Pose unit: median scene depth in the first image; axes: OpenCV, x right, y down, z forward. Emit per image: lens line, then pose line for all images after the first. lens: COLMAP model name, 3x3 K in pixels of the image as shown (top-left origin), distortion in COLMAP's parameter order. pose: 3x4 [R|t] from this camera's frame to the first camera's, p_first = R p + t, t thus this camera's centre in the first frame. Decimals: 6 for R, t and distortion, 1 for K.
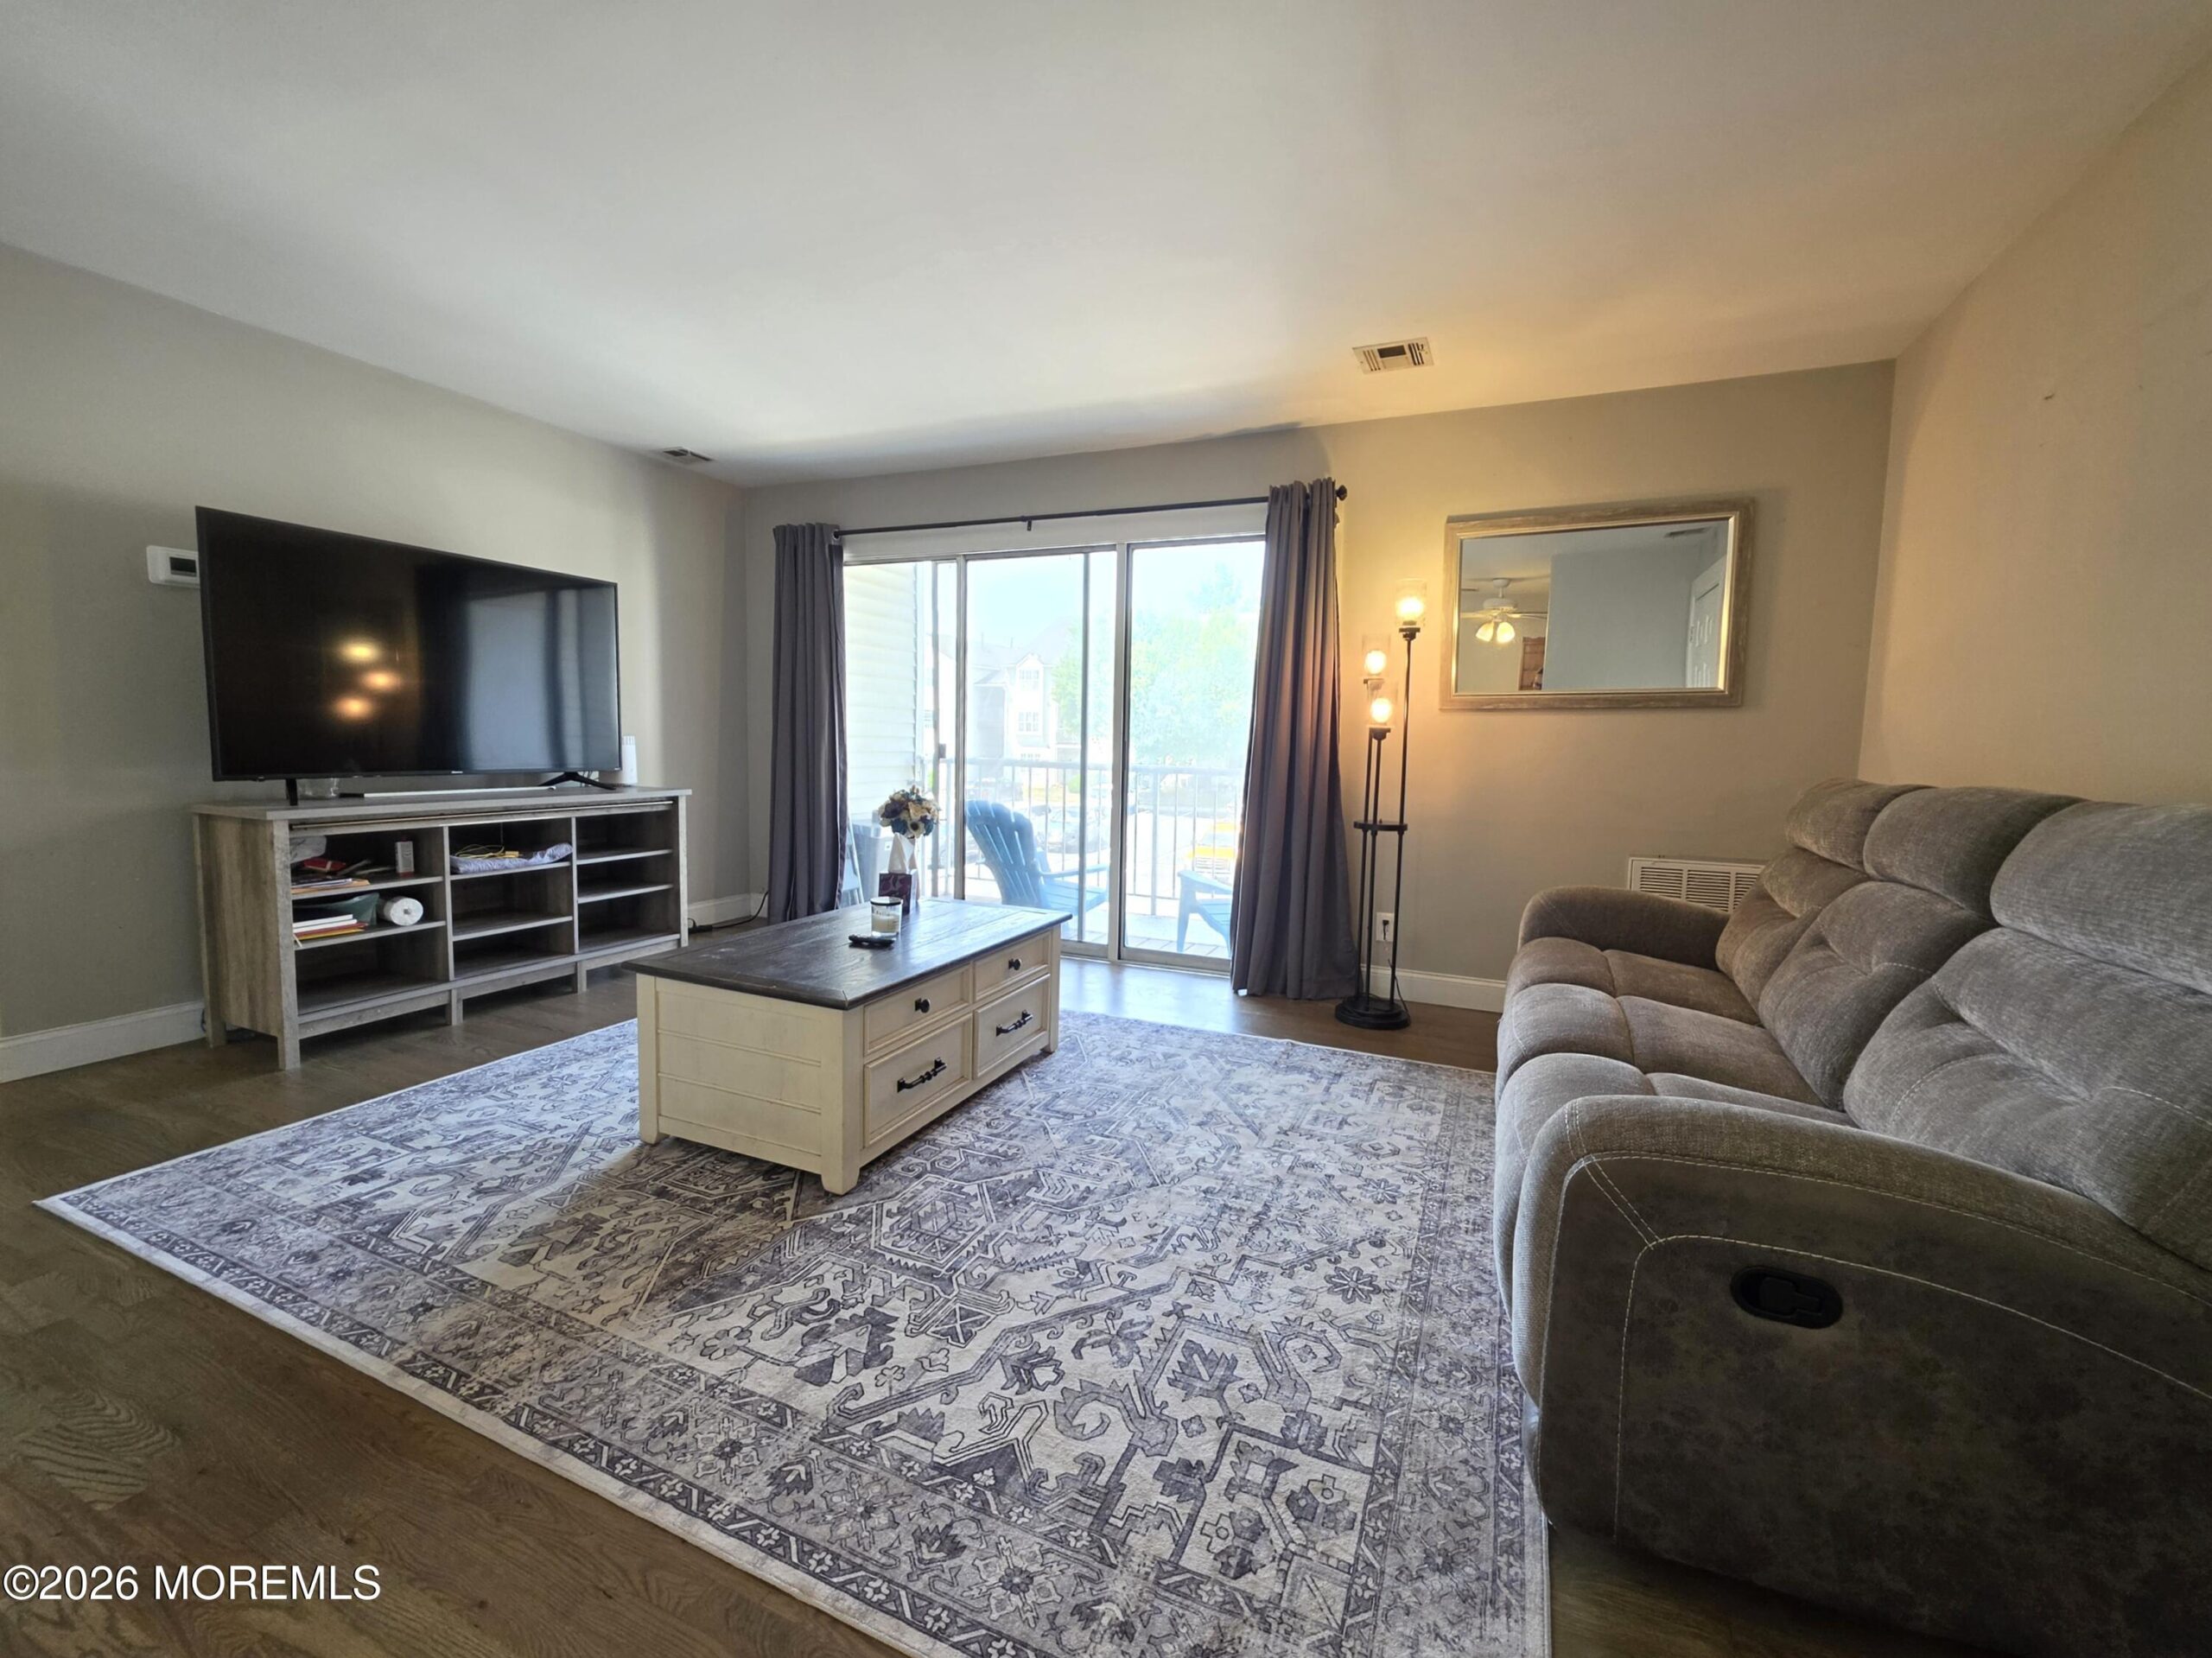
lens RADIAL K [[926.9, 0, 1094.8], [0, 926.9, 822.1], [0, 0, 1]] dist [-0.002912, 0.000027]
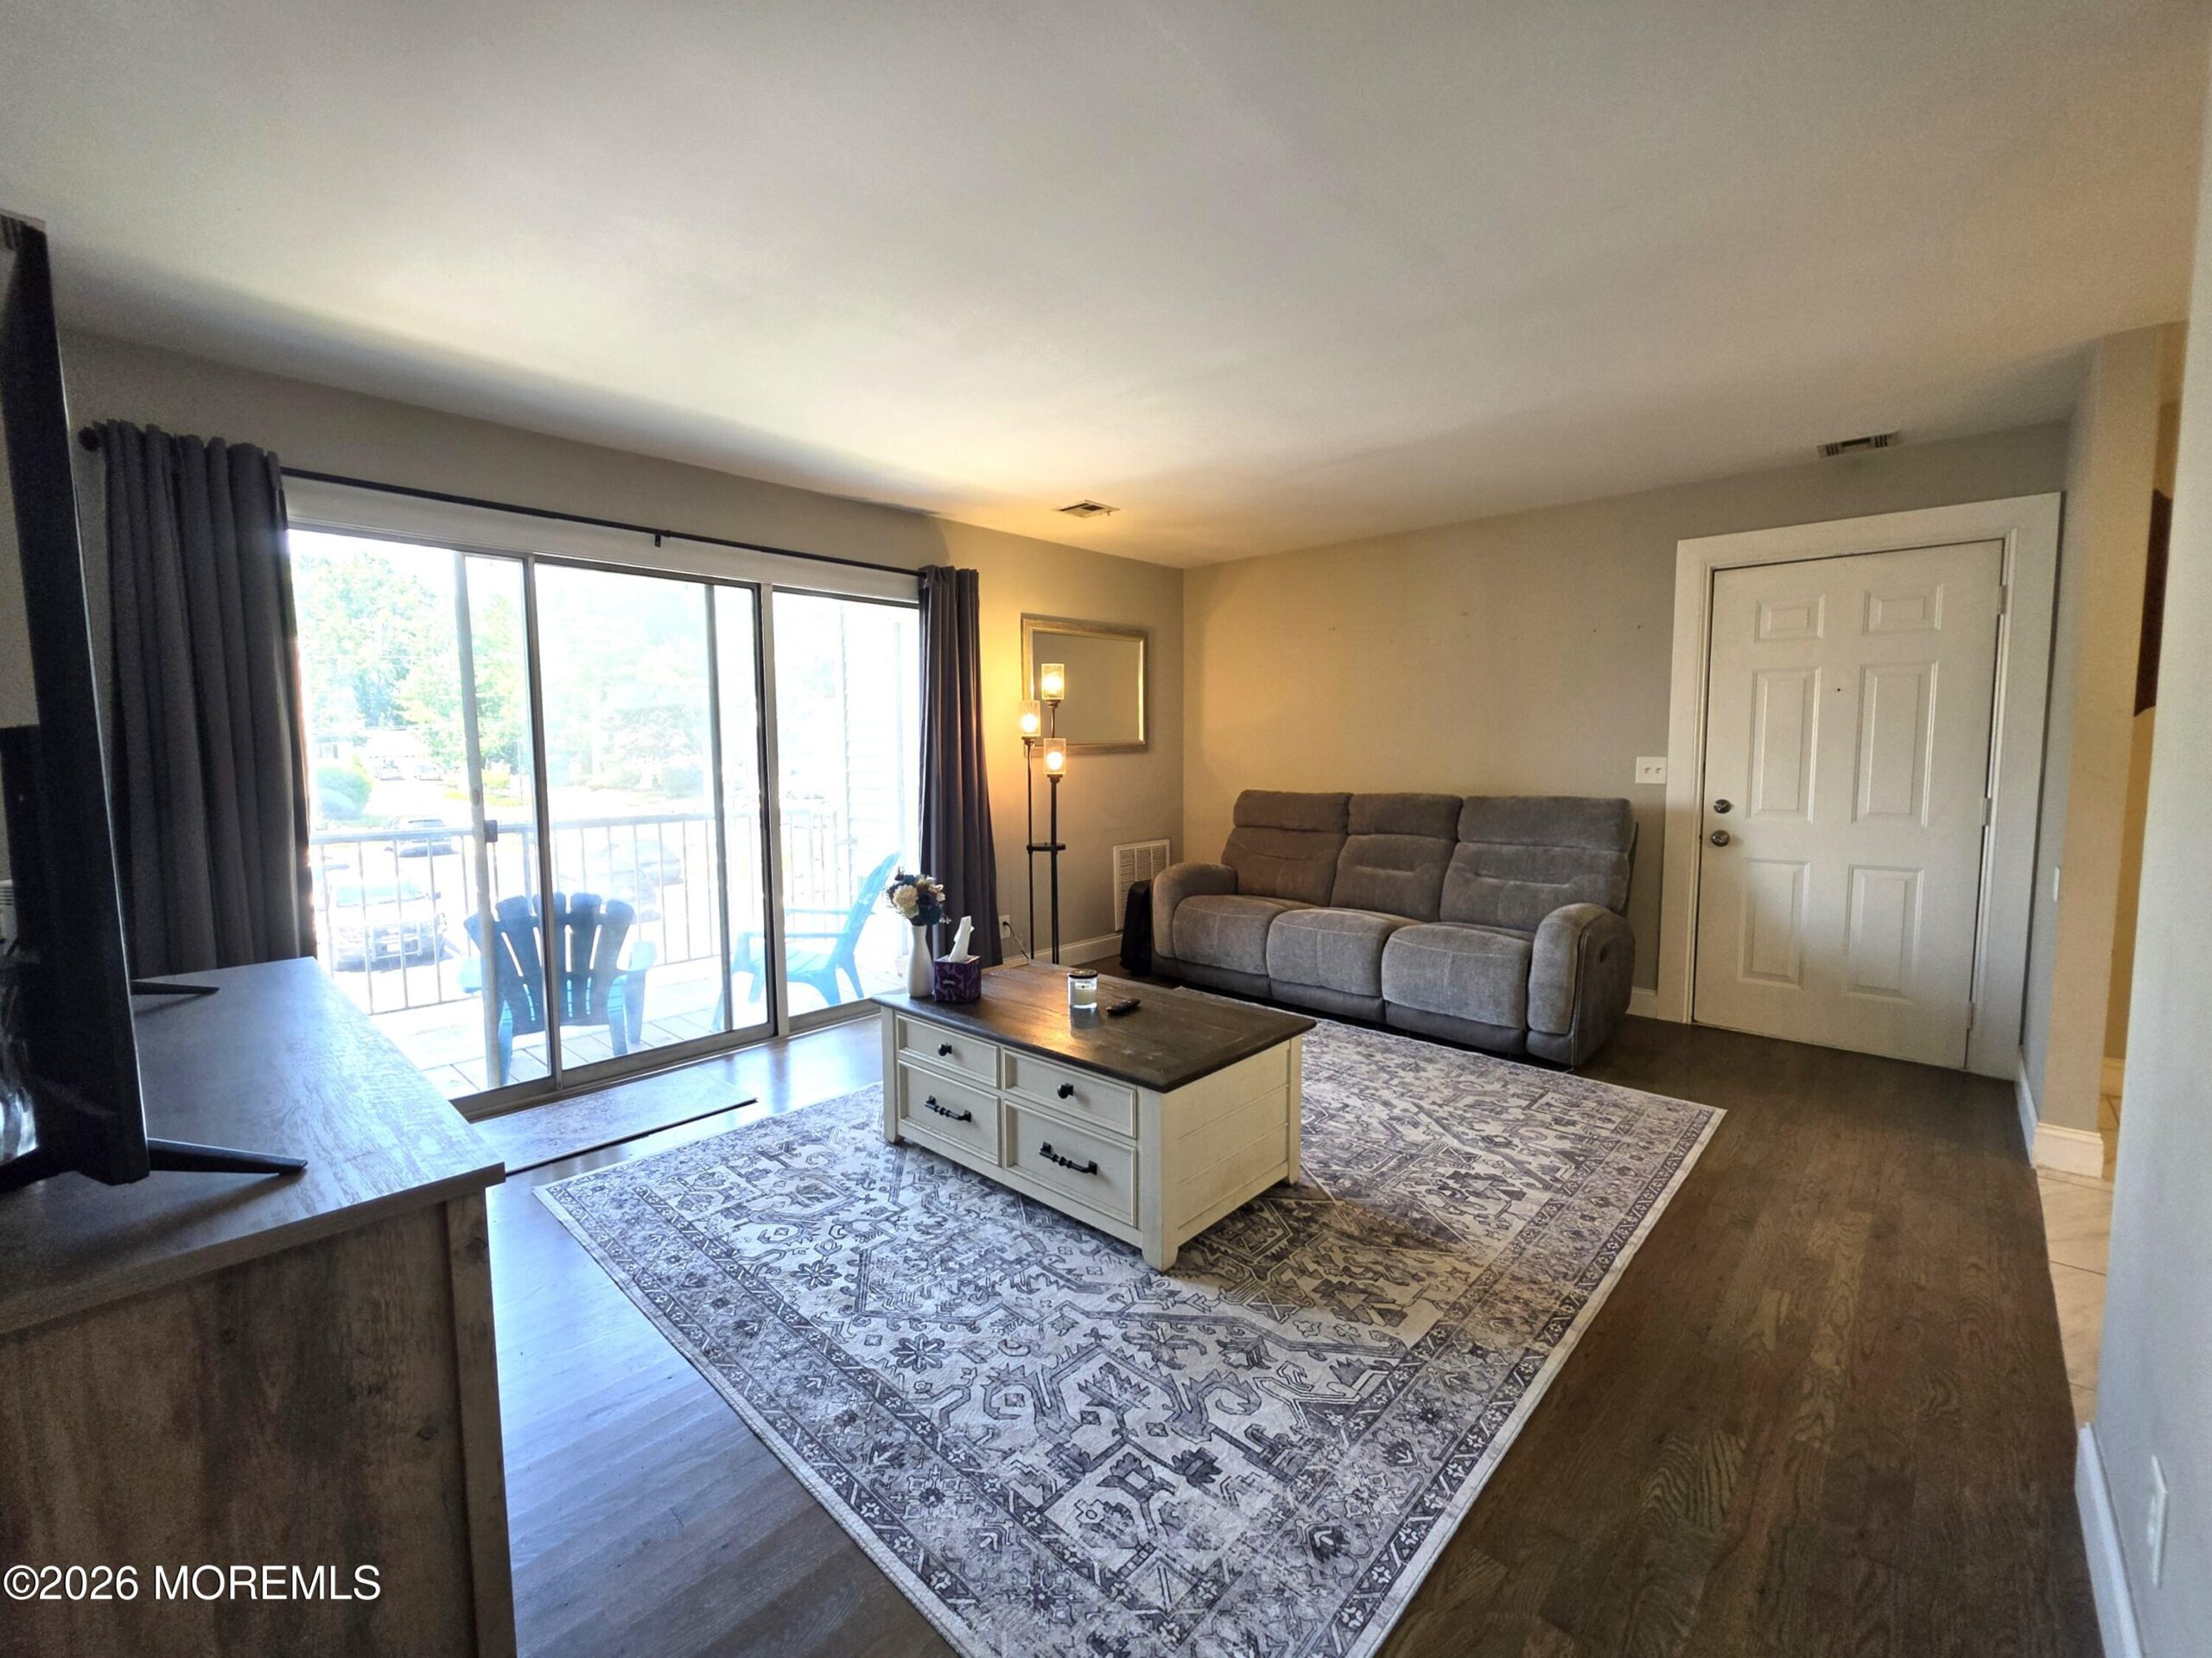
lens RADIAL K [[926.9, 0, 1094.8], [0, 926.9, 822.1], [0, 0, 1]] dist [-0.002912, 0.000027]
pose [[0.325294, -0.103369, 0.939946, -1.565369], [0.103569, 0.991922, 0.073242, -0.208931], [-0.939924, 0.073524, 0.333372, 0.844748]]
